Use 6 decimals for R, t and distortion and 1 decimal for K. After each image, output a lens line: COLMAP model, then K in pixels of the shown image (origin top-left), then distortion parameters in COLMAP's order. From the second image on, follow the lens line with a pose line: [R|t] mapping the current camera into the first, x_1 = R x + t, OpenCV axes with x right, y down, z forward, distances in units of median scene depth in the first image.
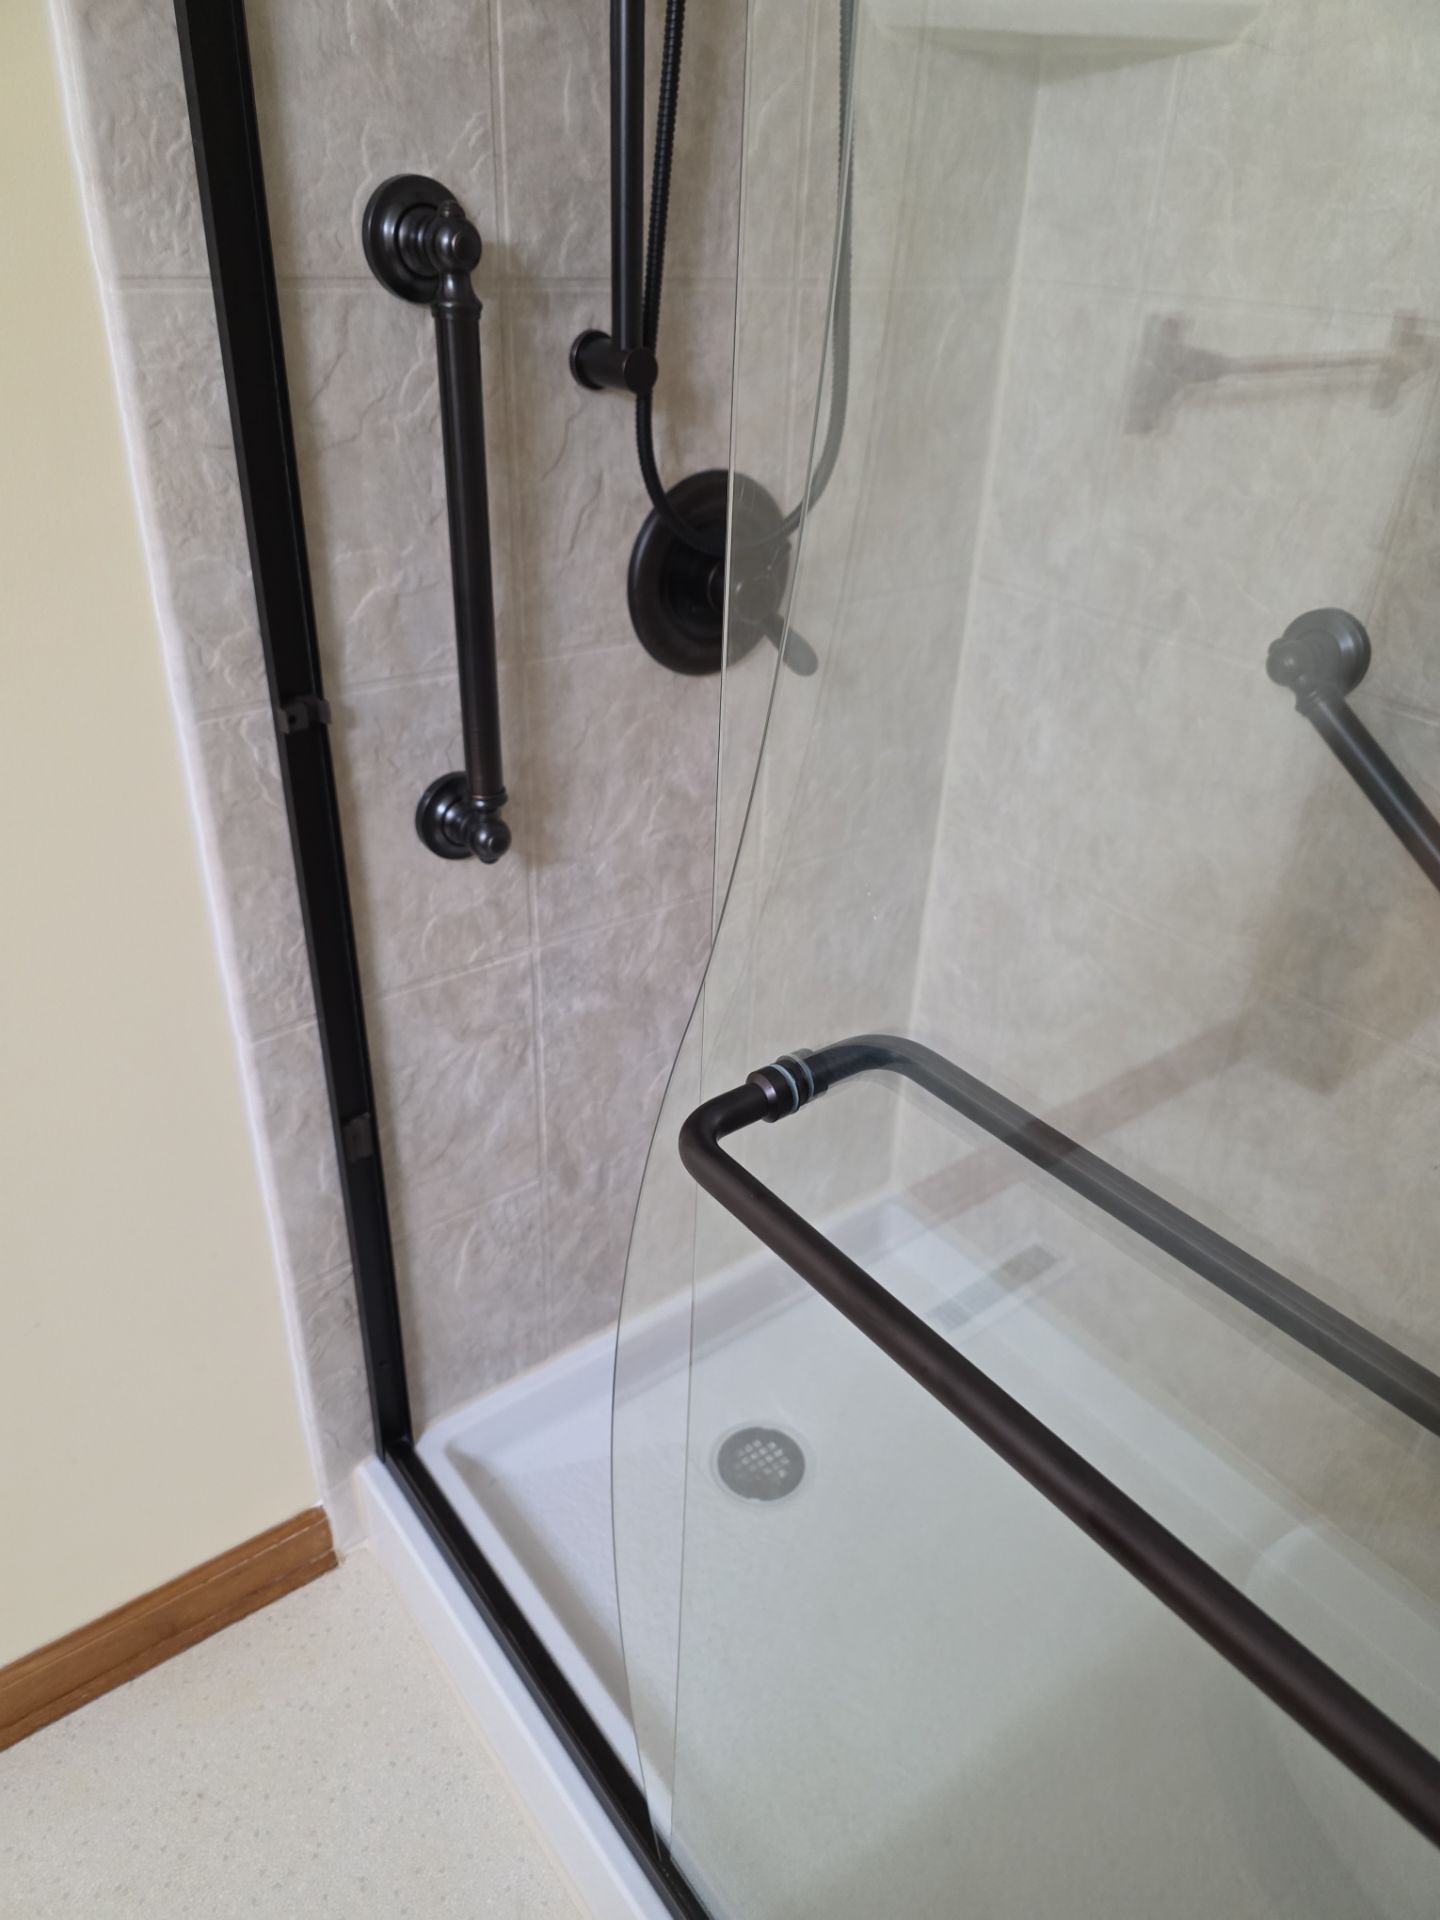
lens RADIAL K [[1316.8, 0, 730.9], [0, 1316.8, 970.5], [0, 0, 1]] dist [0.046571, -0.042515]
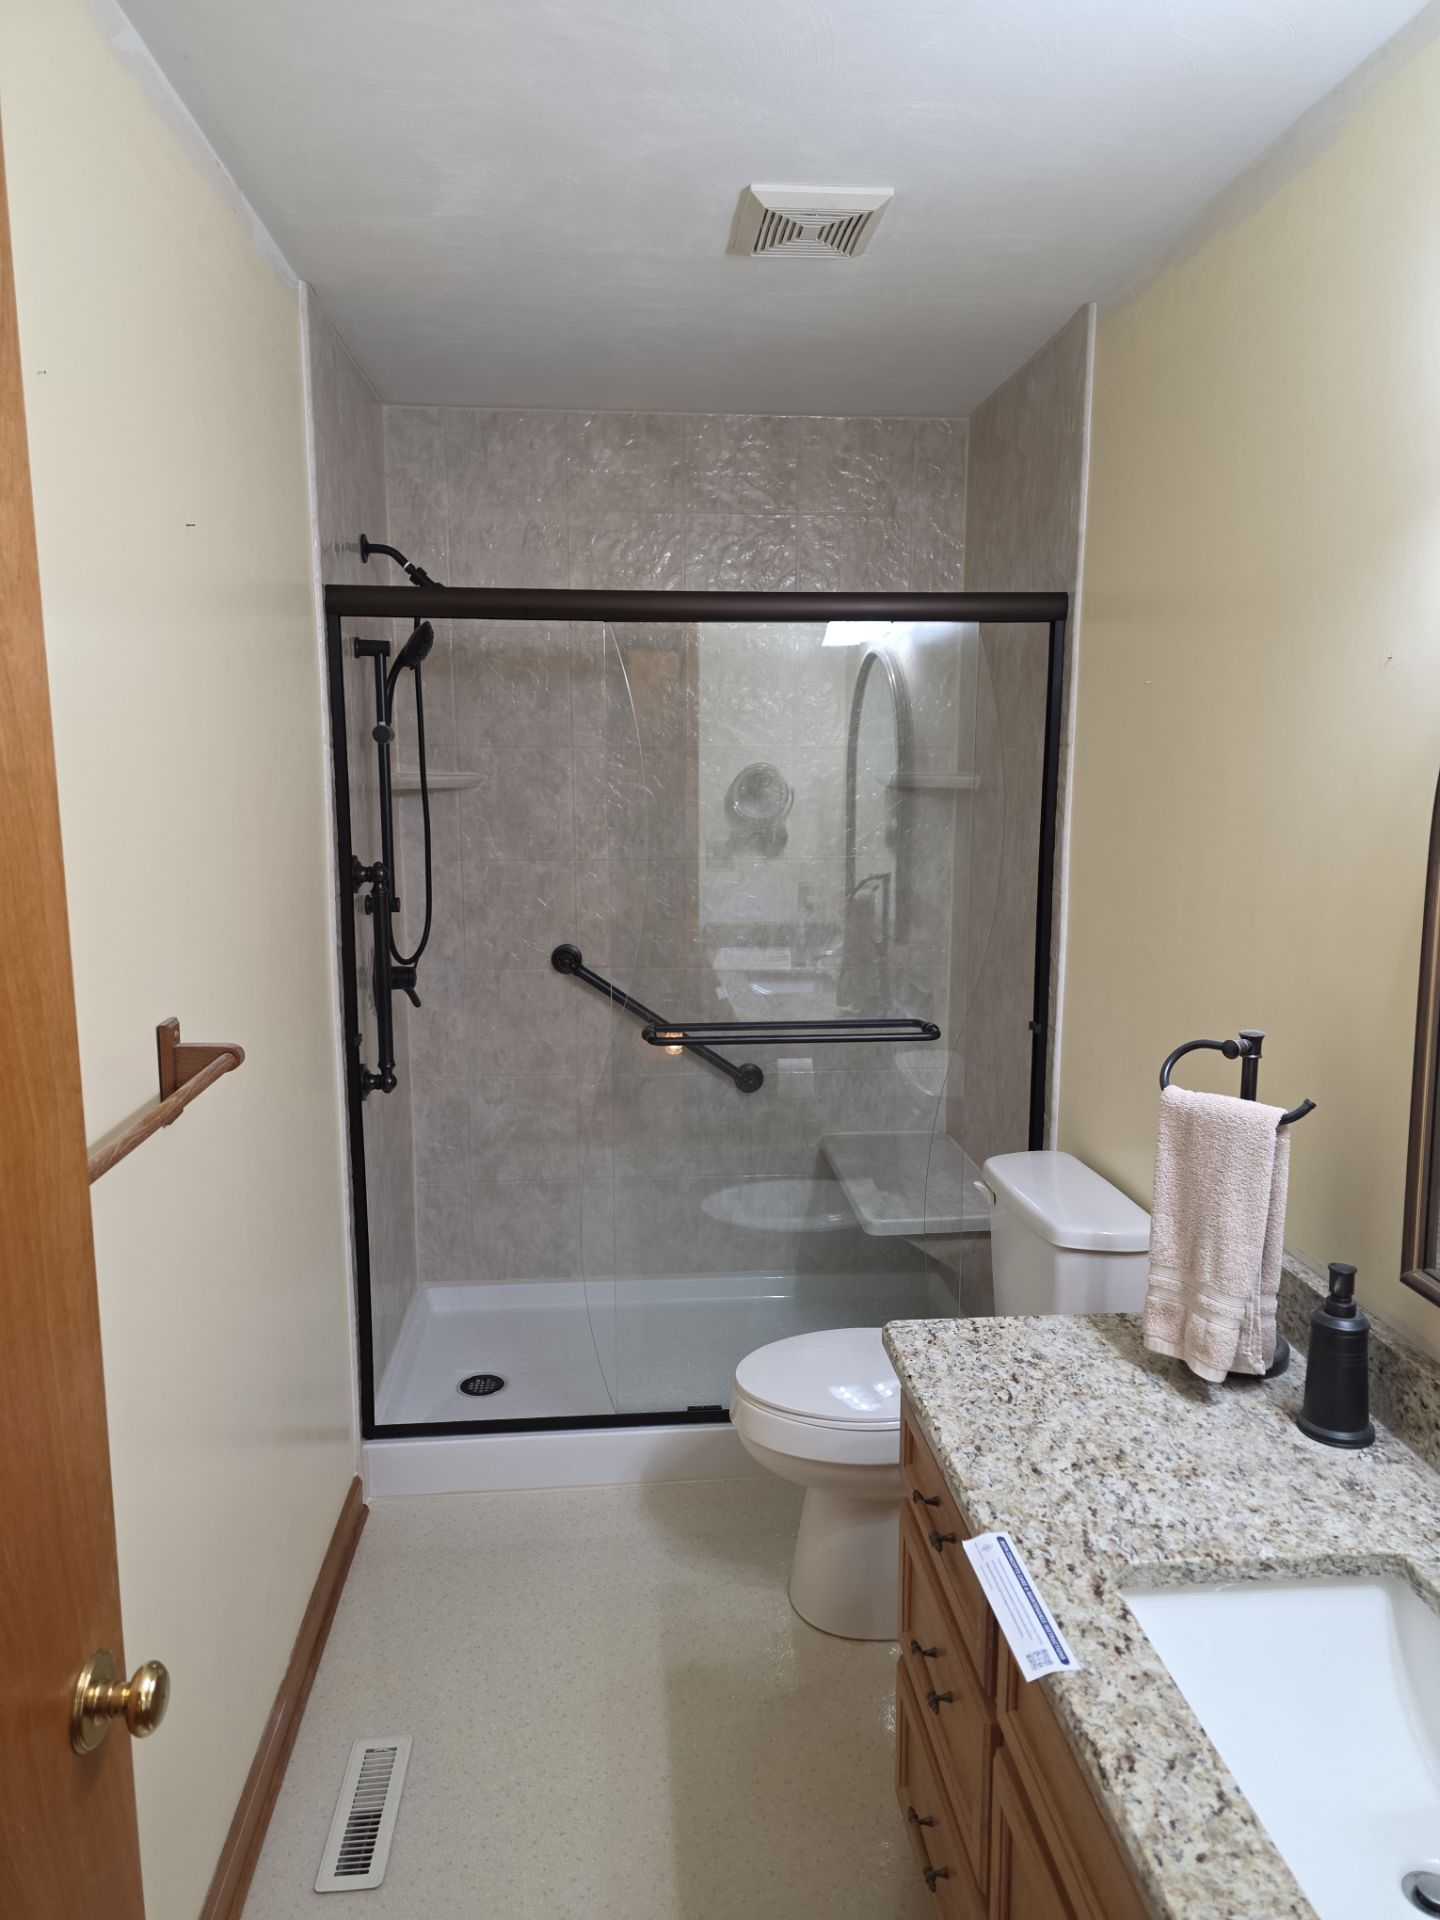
lens RADIAL K [[1305.6, 0, 720.0], [0, 1305.6, 960.0], [0, 0, 1]] dist [0.050839, -0.043972]
pose [[0.538843, -0.178460, 0.823286, -2.036739], [0.448667, 0.887953, -0.101177, 0.248627], [-0.712984, 0.423900, 0.558537, -1.015994]]
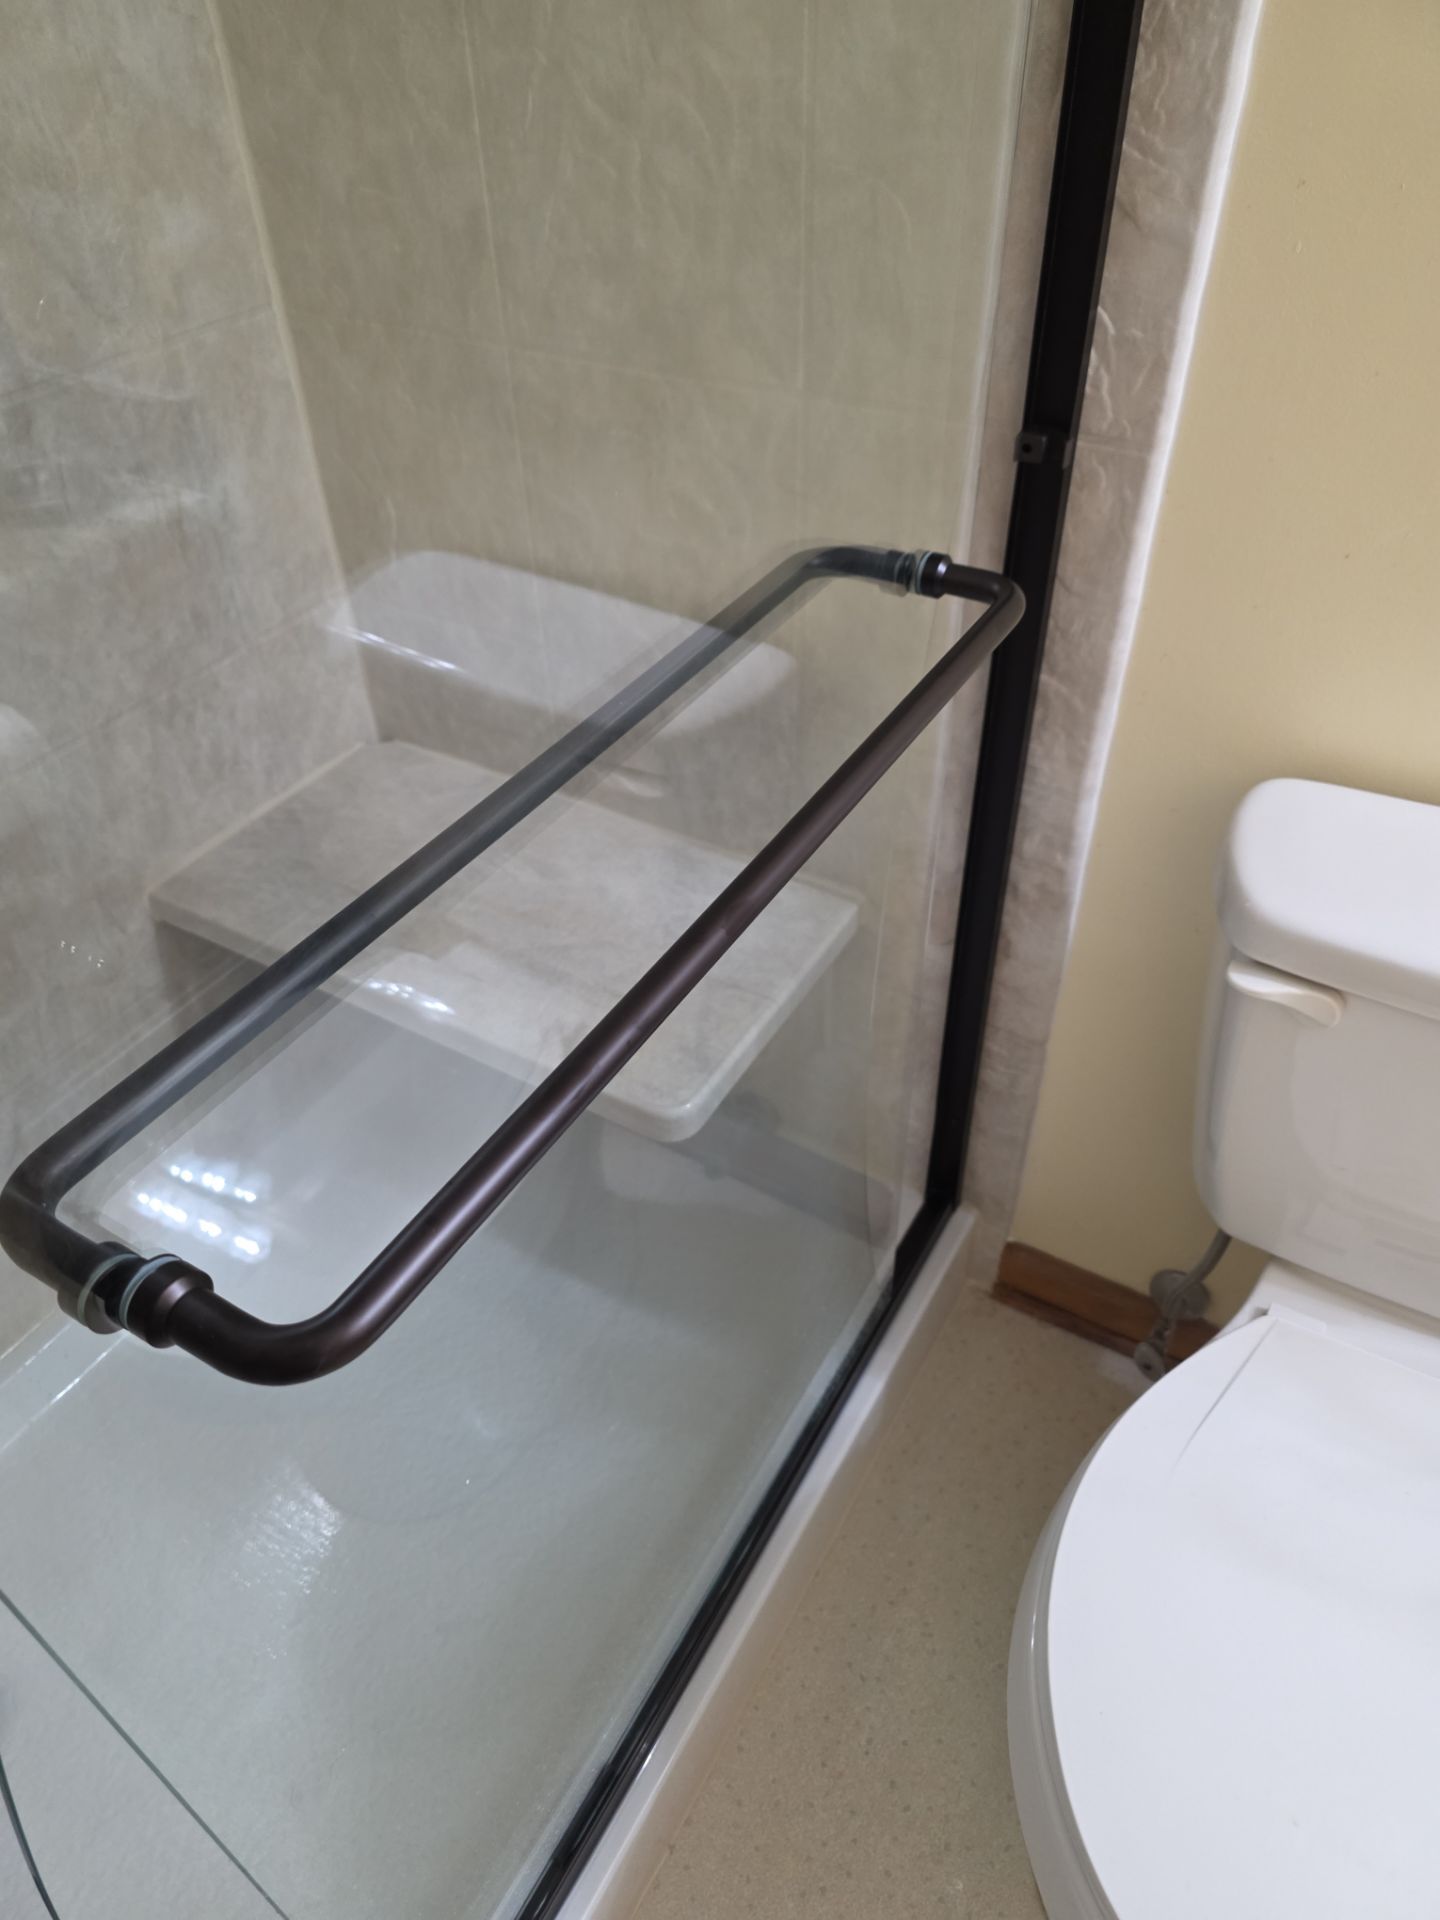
lens RADIAL K [[1305.6, 0, 720.0], [0, 1305.6, 960.0], [0, 0, 1]] dist [0.050839, -0.043972]
pose [[-0.369741, -0.635012, 0.678271, -0.256005], [0.482527, 0.492608, 0.724227, -0.201701], [-0.794015, 0.595060, 0.124273, 0.353596]]
